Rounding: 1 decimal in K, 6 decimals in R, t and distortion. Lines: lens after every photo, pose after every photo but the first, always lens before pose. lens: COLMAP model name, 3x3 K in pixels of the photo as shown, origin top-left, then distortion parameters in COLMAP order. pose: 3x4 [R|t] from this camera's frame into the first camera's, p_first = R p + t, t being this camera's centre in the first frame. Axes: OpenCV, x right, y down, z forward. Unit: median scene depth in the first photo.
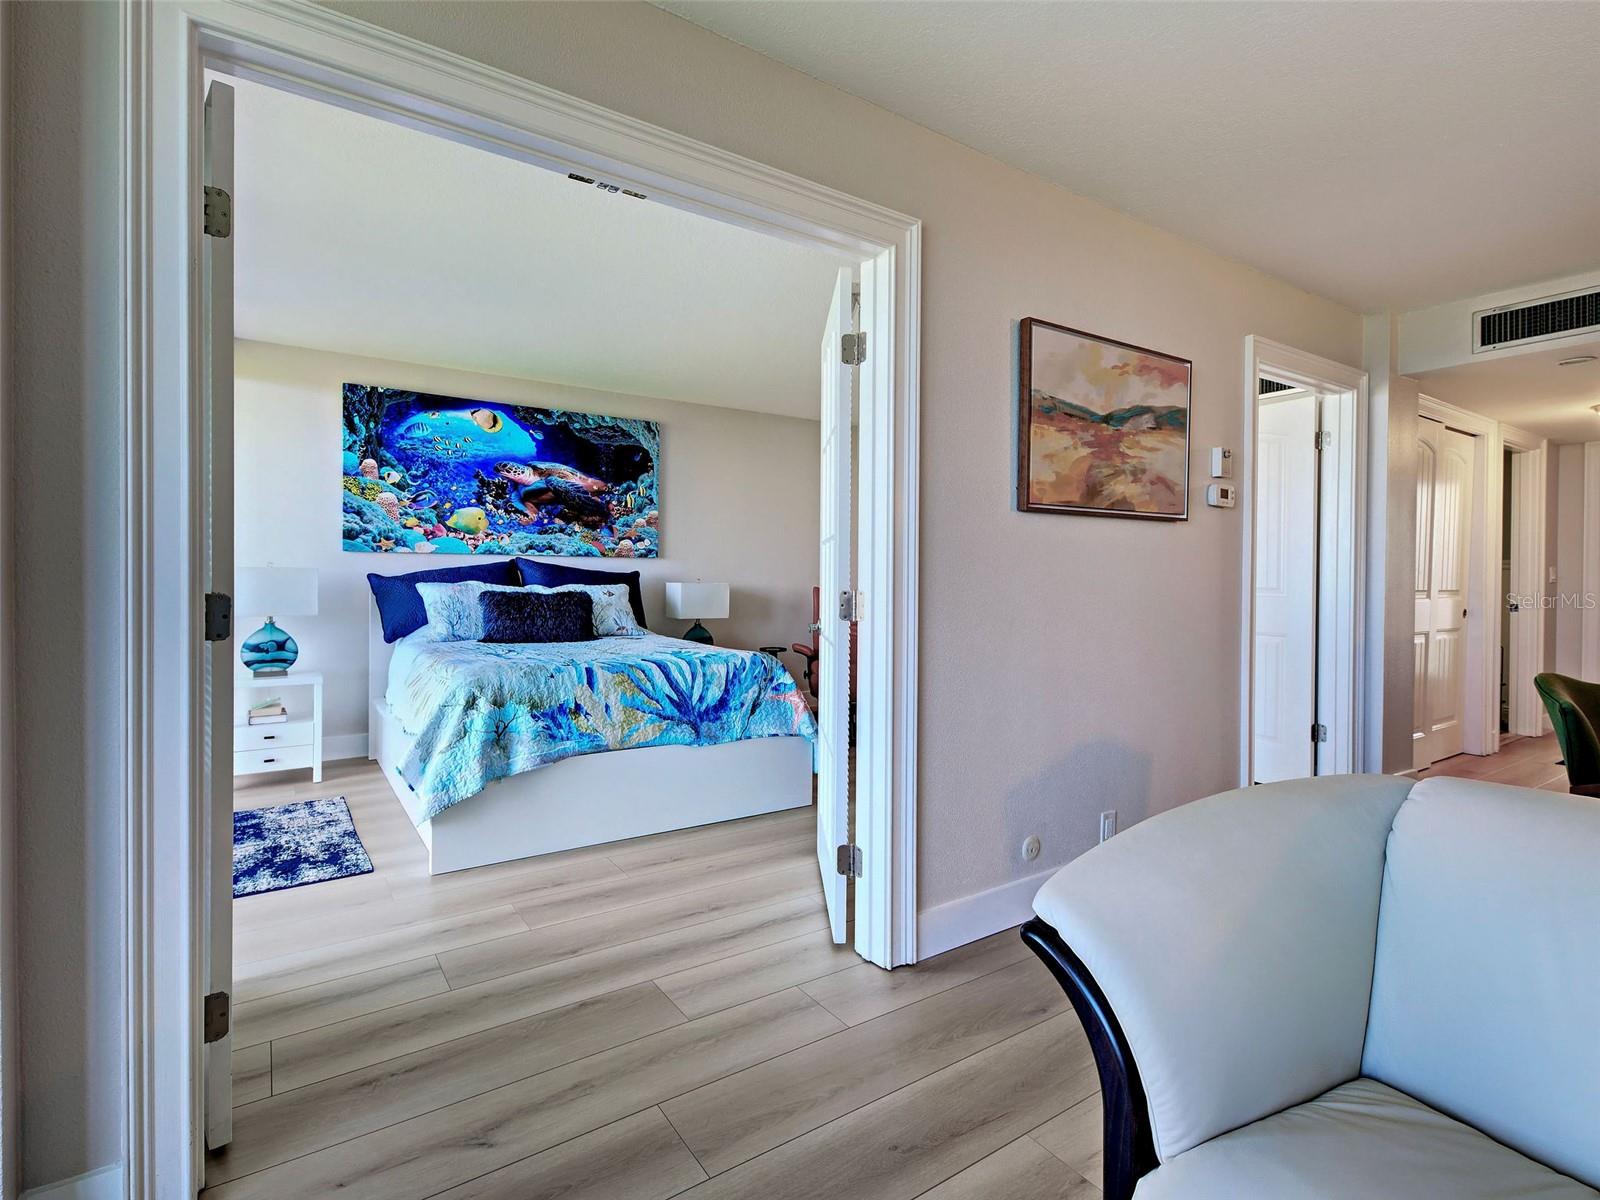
lens RADIAL K [[756.3, 0, 796.7], [0, 756.3, 580.8], [0, 0, 1]] dist [0.028149, -0.010898]
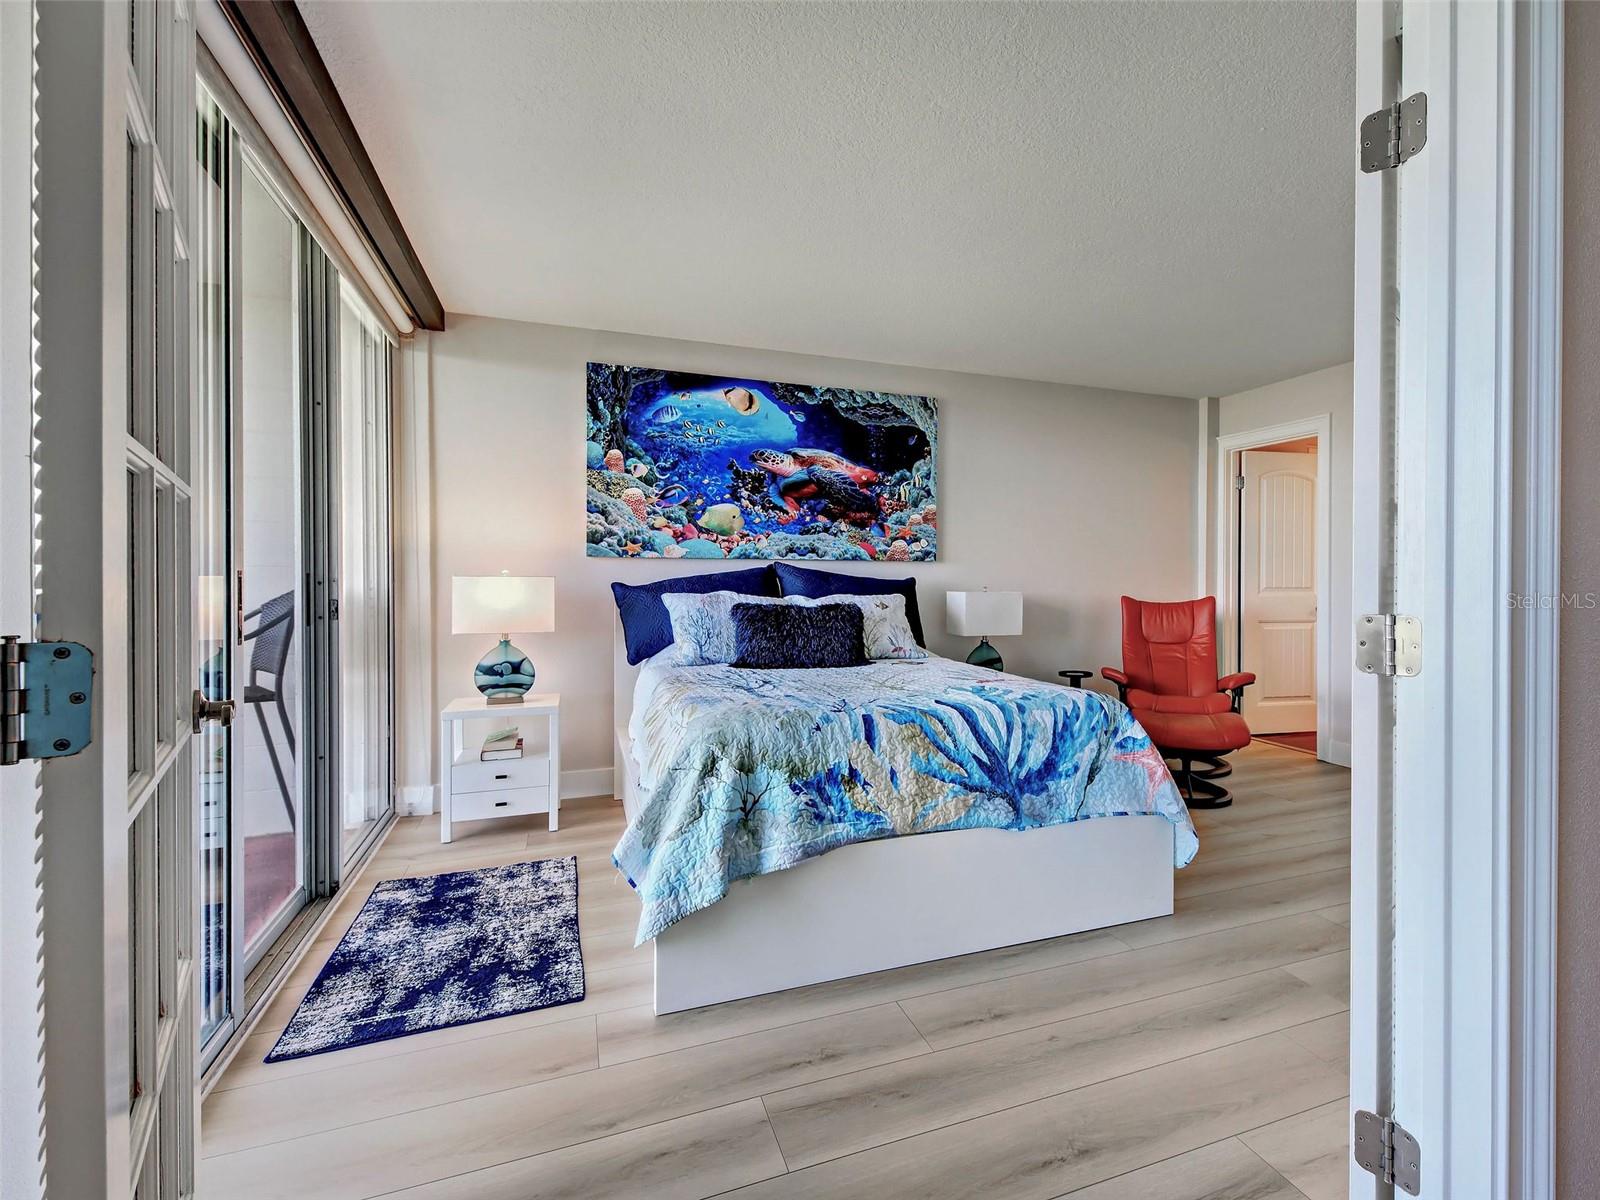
lens RADIAL K [[775.2, 0, 891.6], [0, 775.2, 580.9], [0, 0, 1]] dist [0.002057, -0.001768]
pose [[0.977968, -0.003600, -0.208726, -0.064059], [0.002524, 0.999982, -0.005422, -0.005215], [0.208742, 0.004776, 0.977959, 0.188979]]
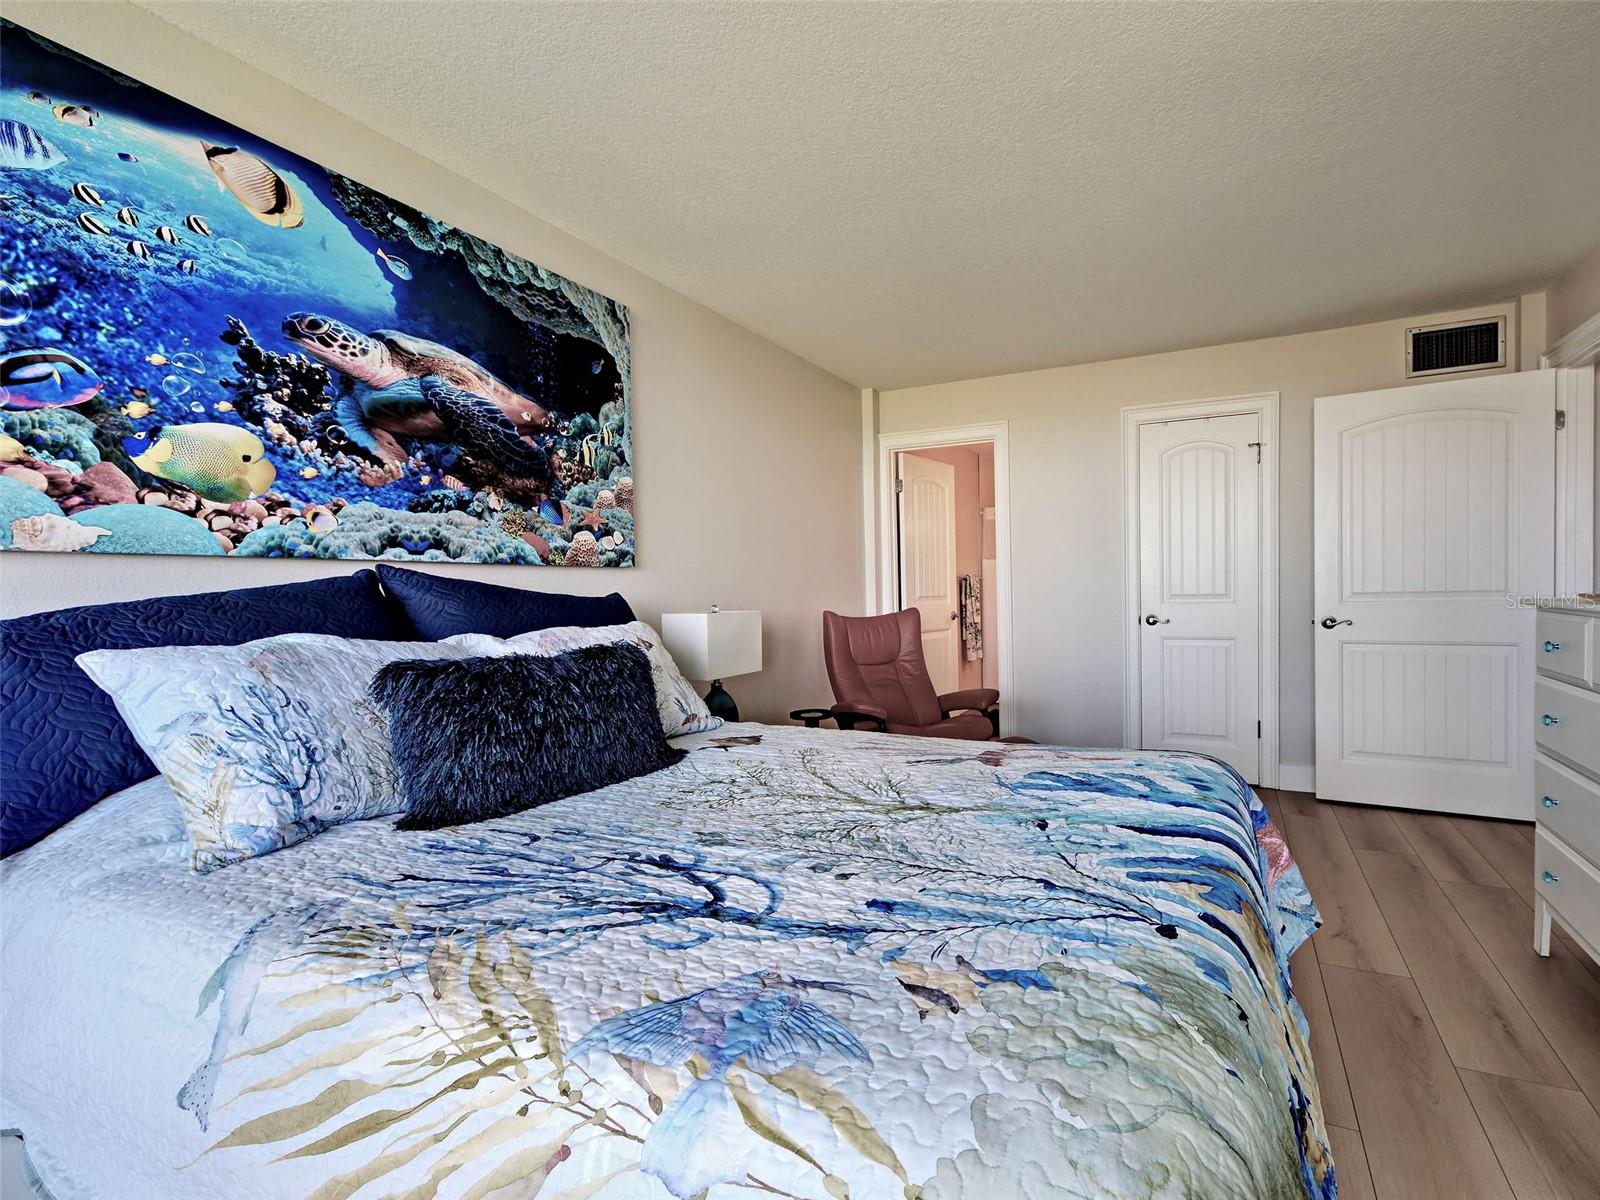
lens RADIAL K [[756.3, 0, 932.2], [0, 756.3, 603.9], [0, 0, 1]] dist [0.028149, -0.010898]
pose [[0.847965, -0.033778, 0.528975, -0.335891], [0.028440, 0.999429, 0.018229, -0.010474], [-0.529289, -0.000413, 0.848441, 0.518881]]
